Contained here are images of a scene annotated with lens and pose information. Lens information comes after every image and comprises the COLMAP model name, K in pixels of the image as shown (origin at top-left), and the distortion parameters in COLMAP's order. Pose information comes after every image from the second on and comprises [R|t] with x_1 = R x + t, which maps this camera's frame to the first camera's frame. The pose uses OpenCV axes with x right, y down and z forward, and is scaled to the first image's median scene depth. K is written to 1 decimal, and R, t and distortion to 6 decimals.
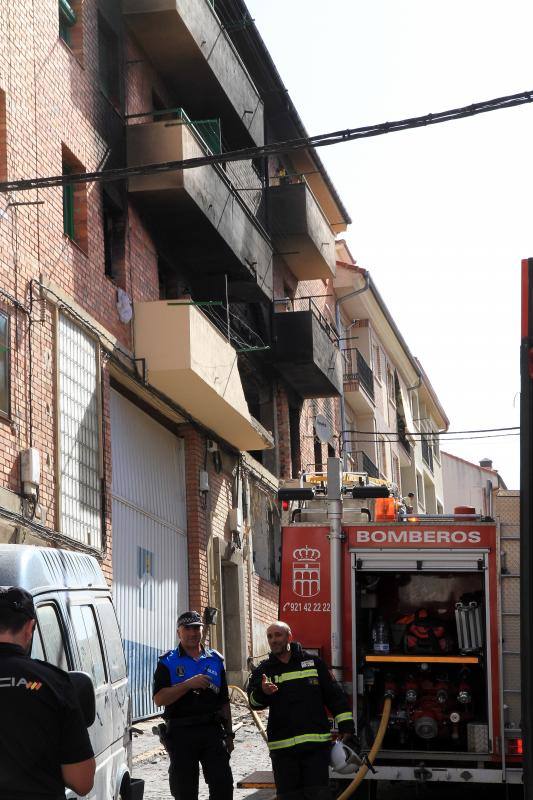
lens RADIAL K [[1401.0, 0, 275.1], [0, 1401.0, 394.0], [0, 0, 1]] dist [0.144658, 0.000000]
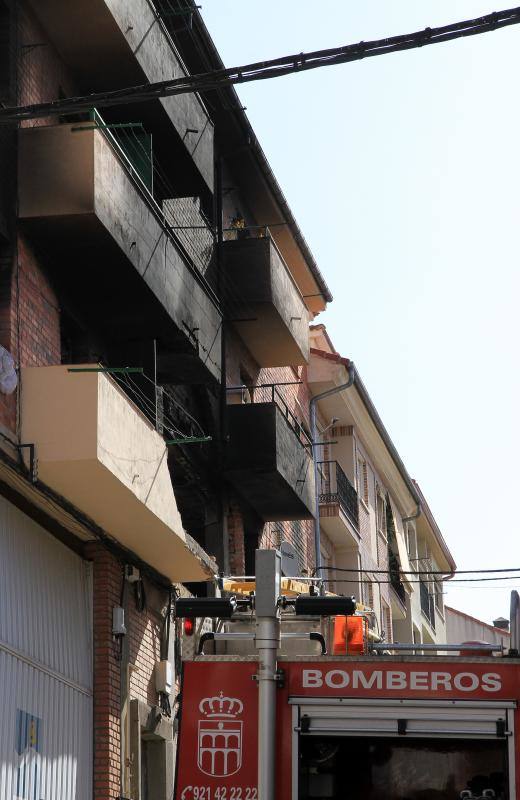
lens RADIAL K [[1772.9, 0, 256.3], [0, 1772.9, 407.2], [0, 0, 1]] dist [0.202199, 0.000000]
pose [[0.999785, 0.017722, 0.010782, 0.010890], [-0.016972, 0.997672, -0.066044, 0.013621], [-0.011927, 0.065847, 0.997758, 0.082309]]
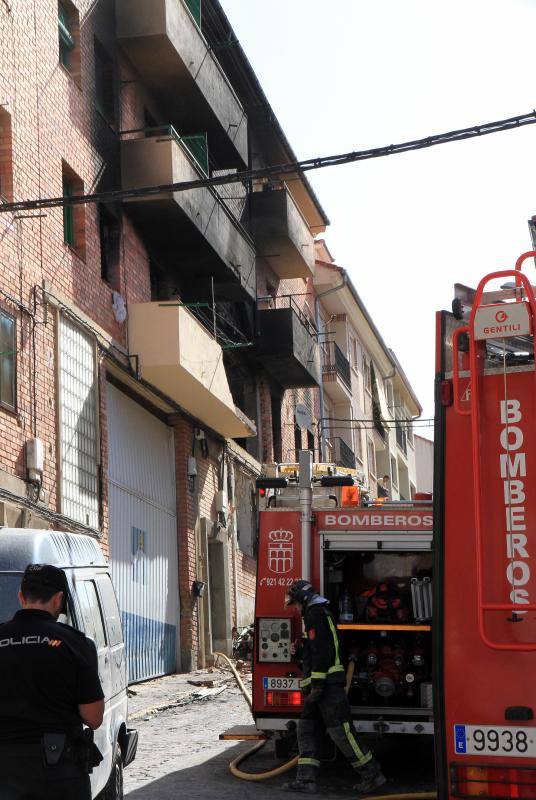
lens RADIAL K [[1309.6, 0, 264.2], [0, 1309.6, 407.6], [0, 0, 1]] dist [0.132565, 0.000000]
pose [[0.999992, 0.001407, 0.003733, 0.001934], [-0.001478, 0.999816, 0.019123, -0.003880], [-0.003705, -0.019129, 0.999810, -0.023850]]
